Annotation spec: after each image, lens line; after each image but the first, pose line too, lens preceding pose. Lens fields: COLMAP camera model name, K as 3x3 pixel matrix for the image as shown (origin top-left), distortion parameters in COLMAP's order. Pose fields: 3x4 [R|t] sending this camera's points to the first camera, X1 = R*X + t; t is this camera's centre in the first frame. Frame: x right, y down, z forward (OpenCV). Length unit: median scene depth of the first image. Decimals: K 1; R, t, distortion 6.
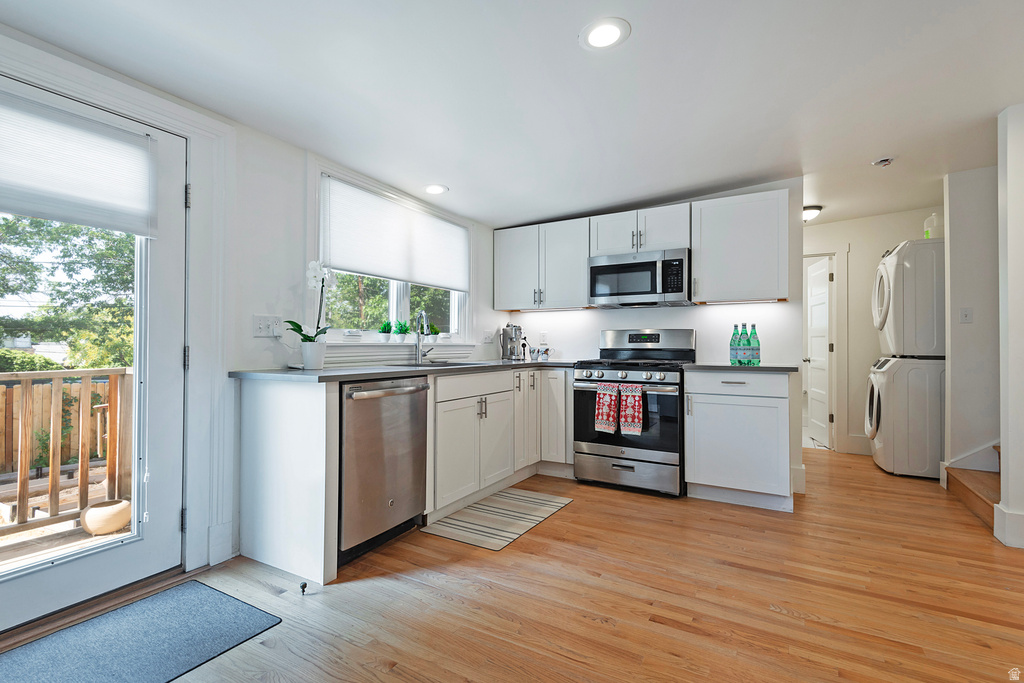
lens RADIAL K [[495.9, 0, 482.7], [0, 495.9, 342.2], [0, 0, 1]] dist [0.028045, -0.015135]
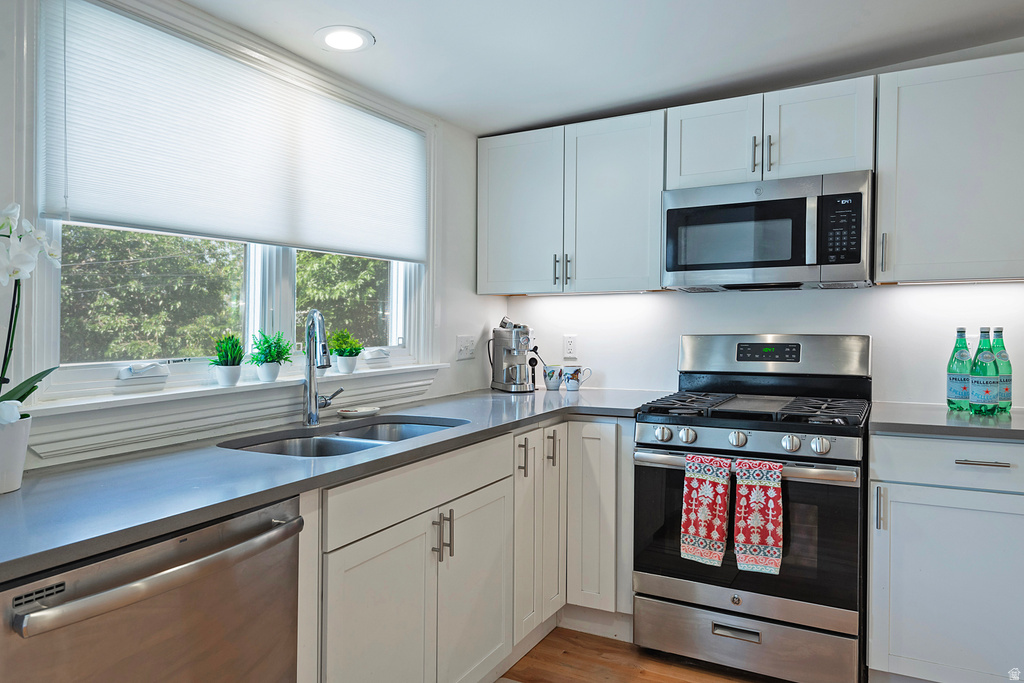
lens RADIAL K [[674.0, 0, 464.2], [0, 674.0, 384.3], [0, 0, 1]] dist [0.014541, -0.002335]
pose [[0.999956, -0.000011, -0.009358, 0.019212], [0.001043, 0.993890, 0.110367, -0.057817], [0.009300, -0.110372, 0.993847, 0.332317]]
